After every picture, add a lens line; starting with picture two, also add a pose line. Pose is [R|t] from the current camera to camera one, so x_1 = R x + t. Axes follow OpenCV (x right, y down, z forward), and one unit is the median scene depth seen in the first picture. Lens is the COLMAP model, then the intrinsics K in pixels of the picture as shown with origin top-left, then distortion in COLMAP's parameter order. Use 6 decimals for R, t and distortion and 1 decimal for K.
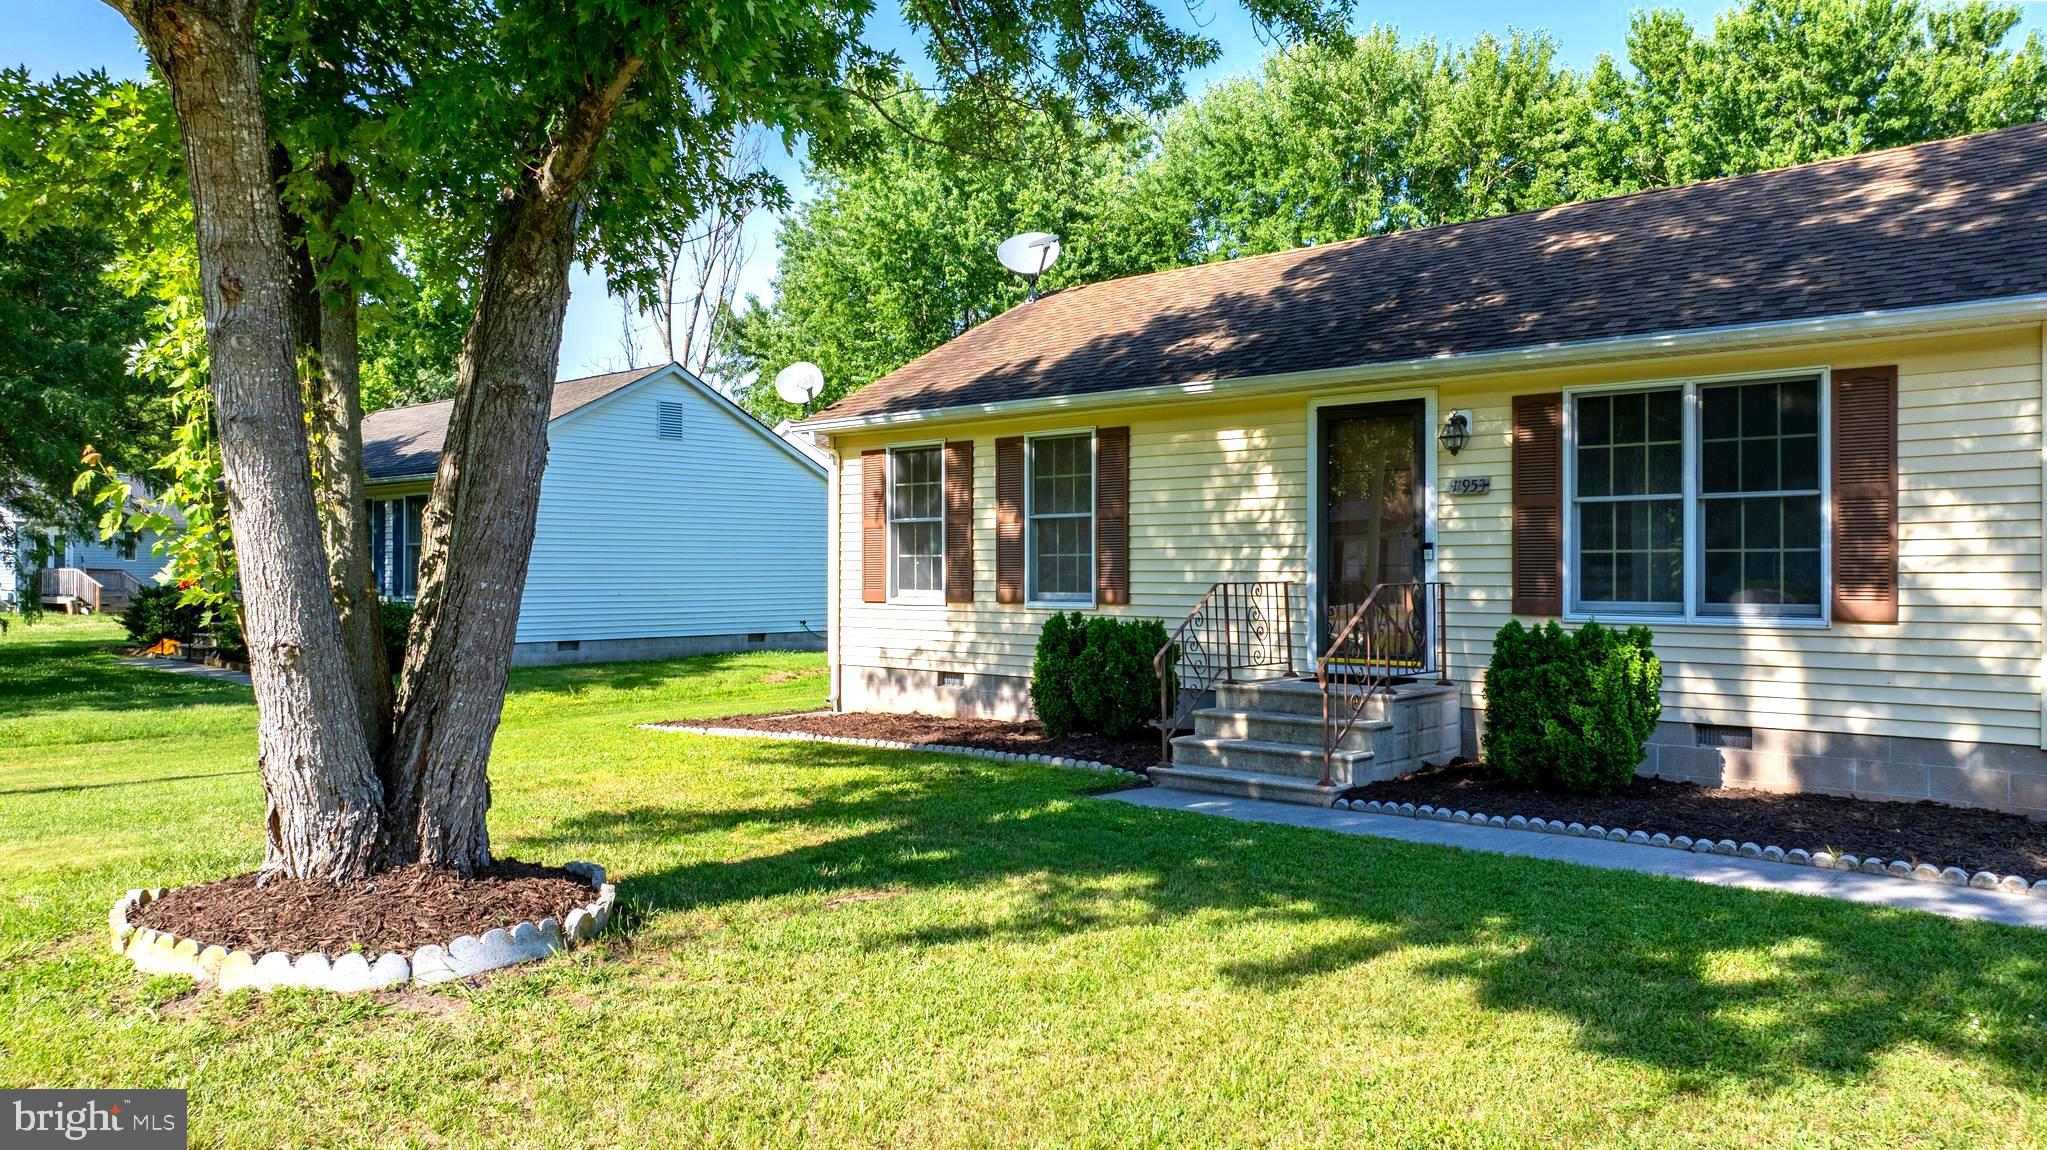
lens RADIAL K [[1452.8, 0, 1023.5], [0, 1452.8, 575.0], [0, 0, 1]] dist [-0.053438, 0.069447]
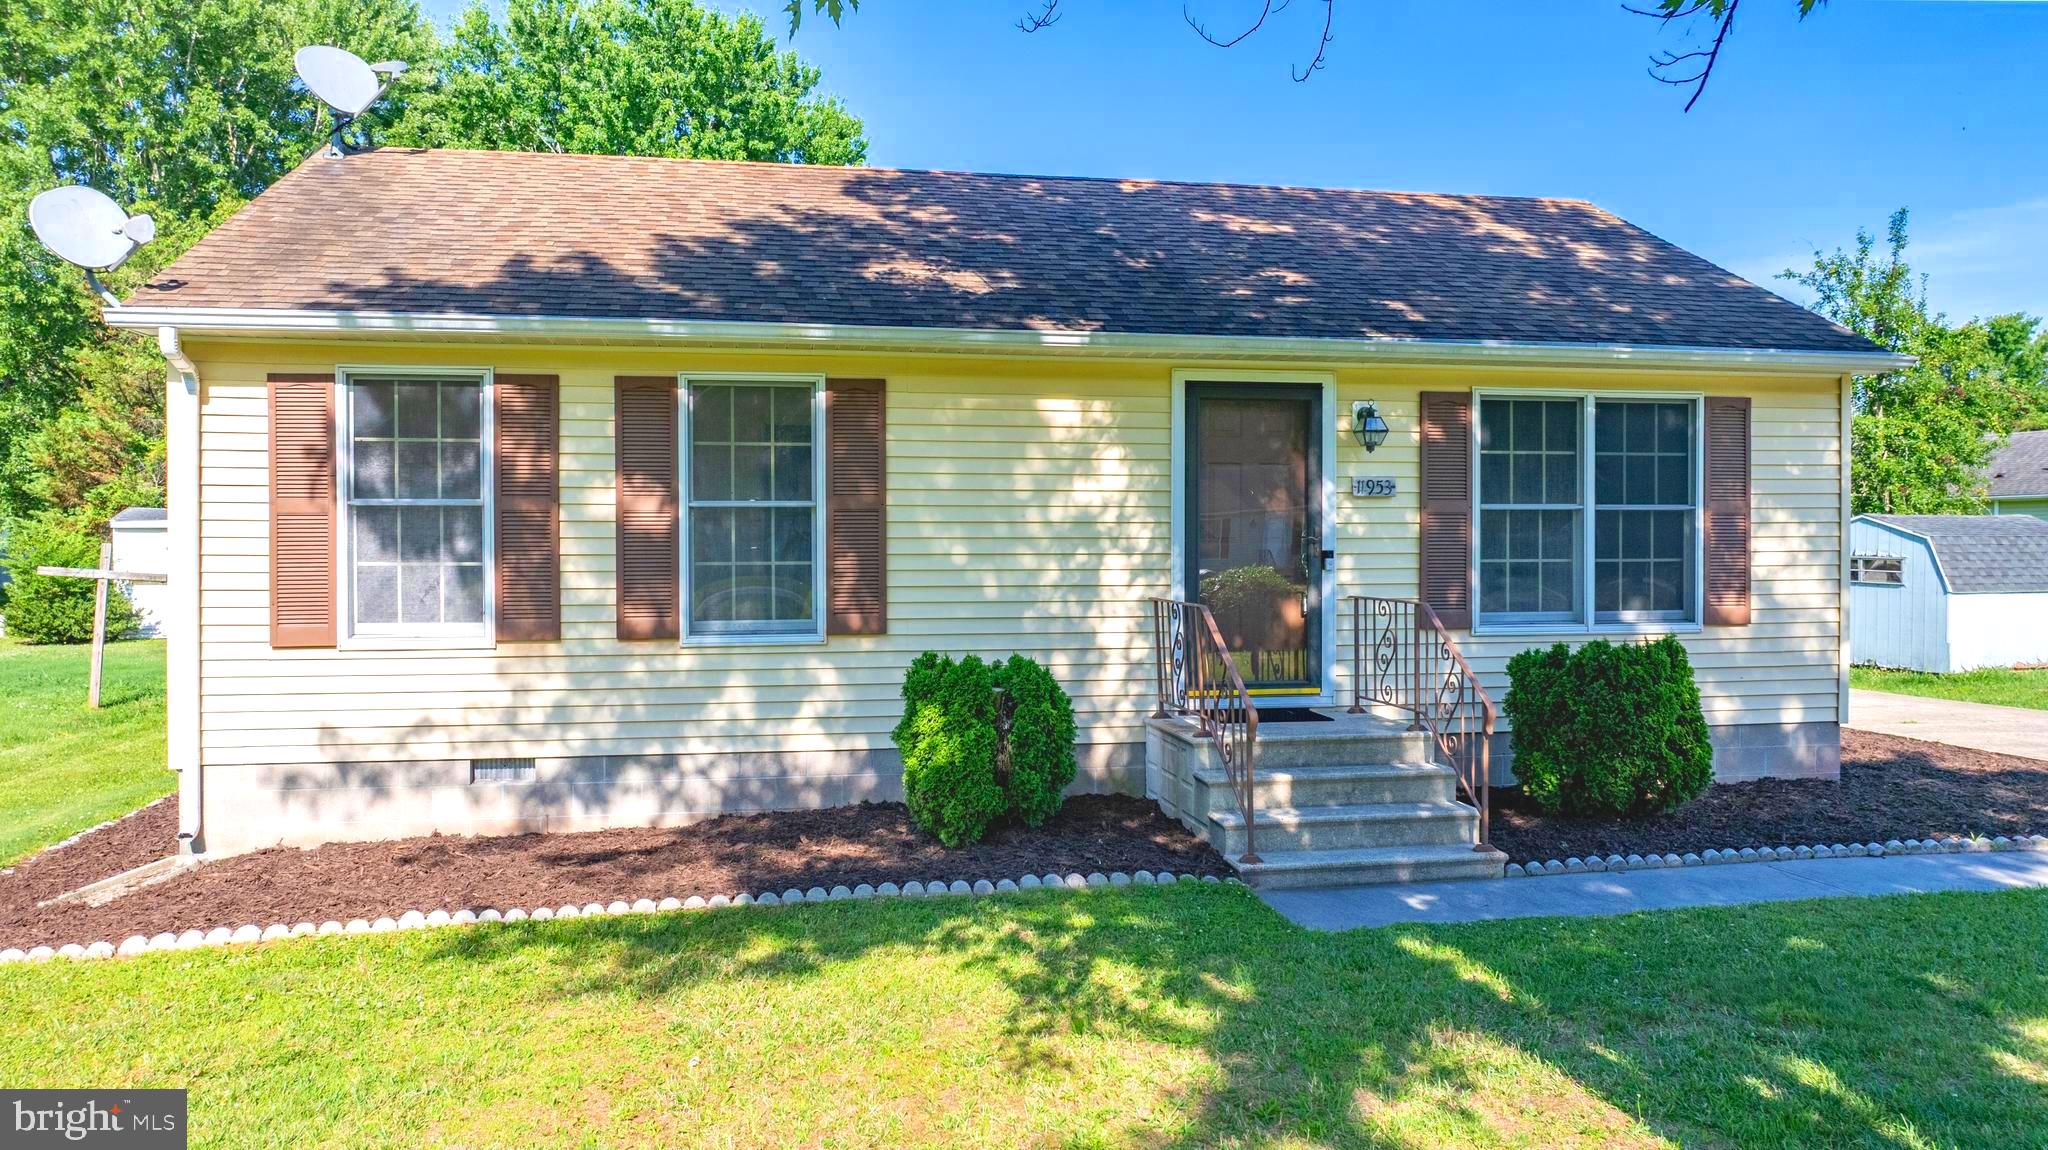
lens RADIAL K [[1457.8, 0, 1055.1], [0, 1457.8, 572.3], [0, 0, 1]] dist [-0.011633, -0.001540]
pose [[0.602326, -0.014559, 0.798117, -0.478727], [0.005981, 0.999888, 0.013726, -0.020321], [-0.798228, -0.003494, 0.602346, 0.557623]]
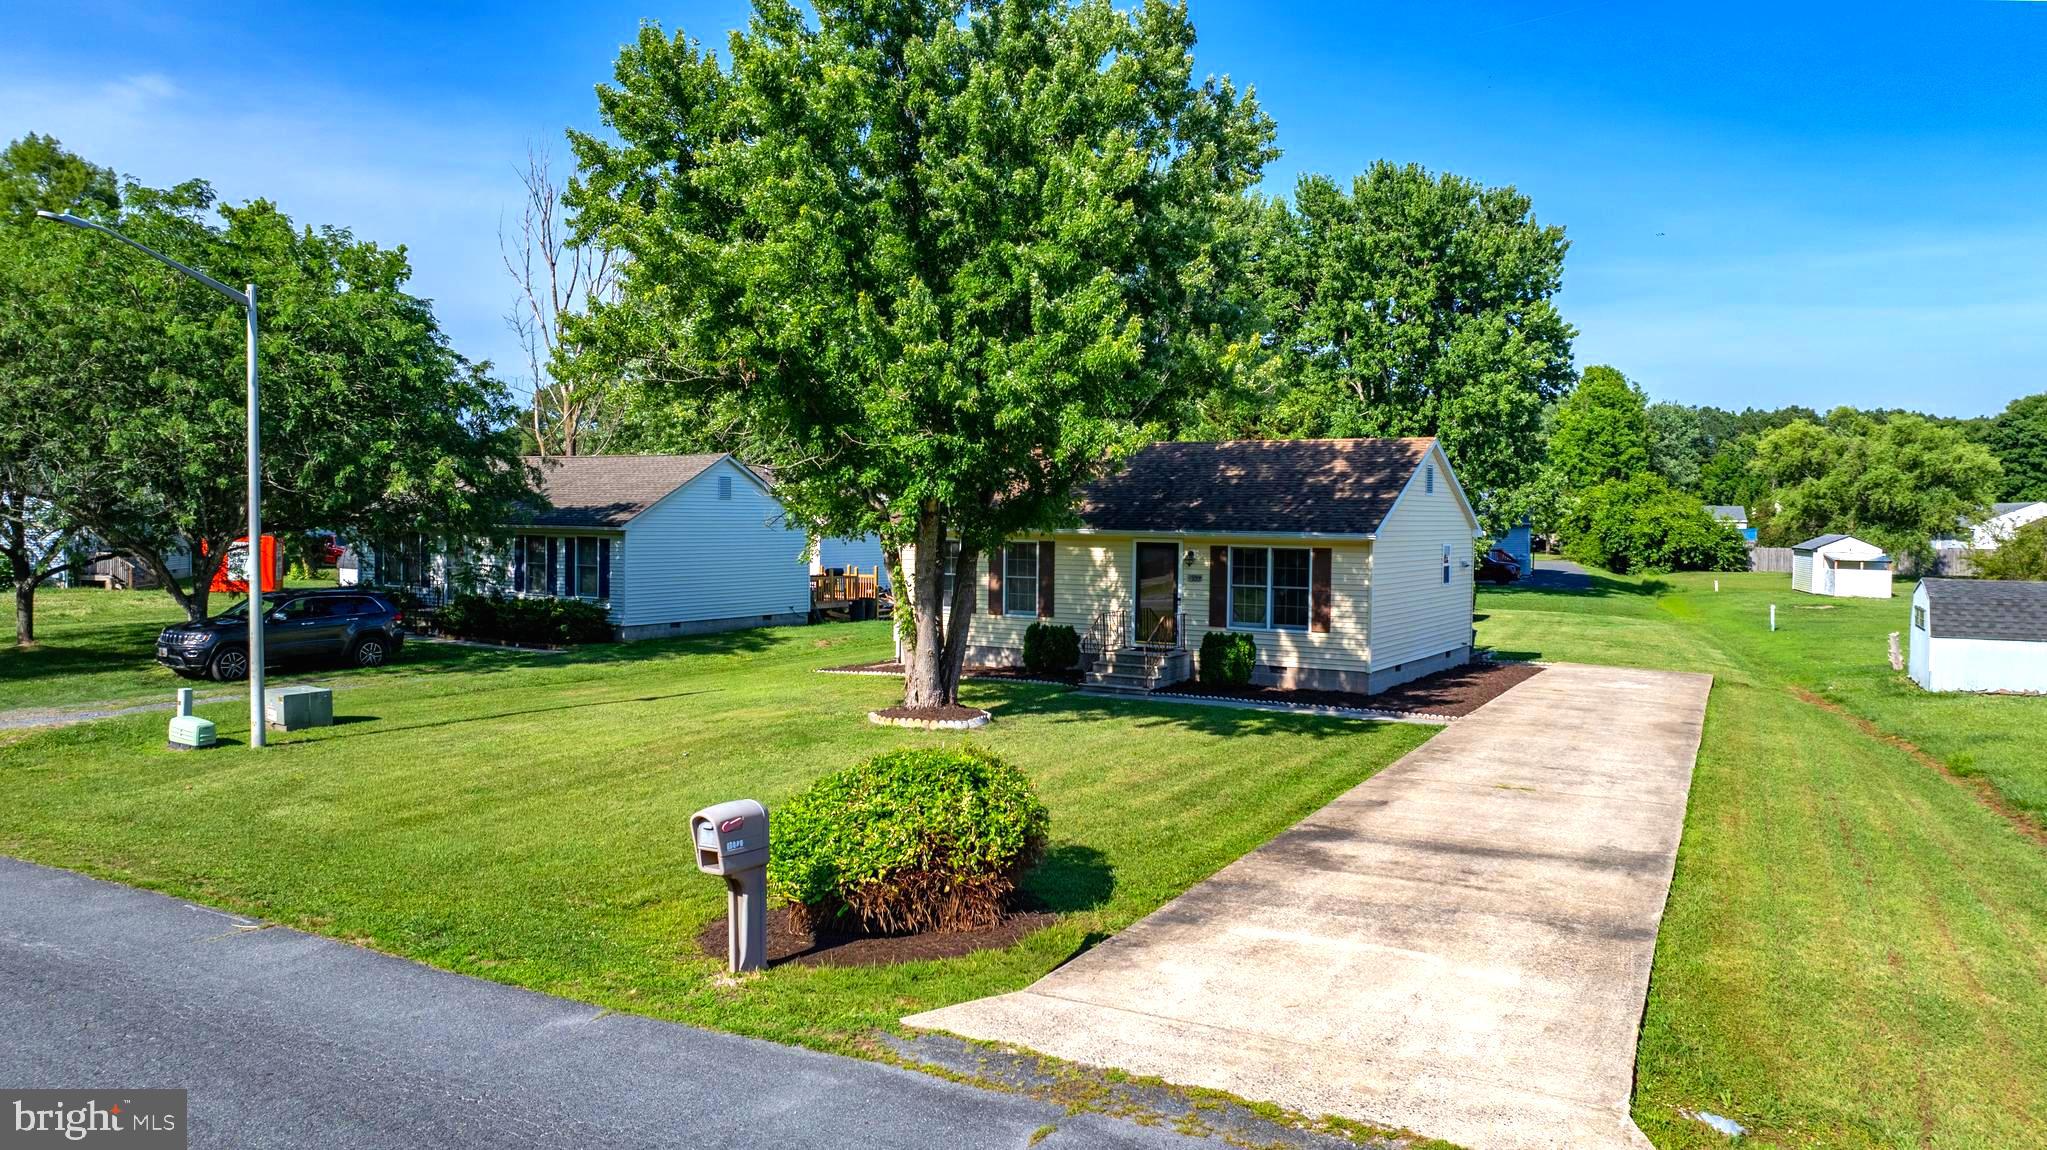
lens RADIAL K [[1452.8, 0, 1023.5], [0, 1452.8, 575.0], [0, 0, 1]] dist [-0.053438, 0.069447]
pose [[0.981154, 0.002434, 0.193210, -0.471203], [-0.009757, 0.999269, 0.036963, -0.147561], [-0.192979, -0.038151, 0.980461, -1.422593]]
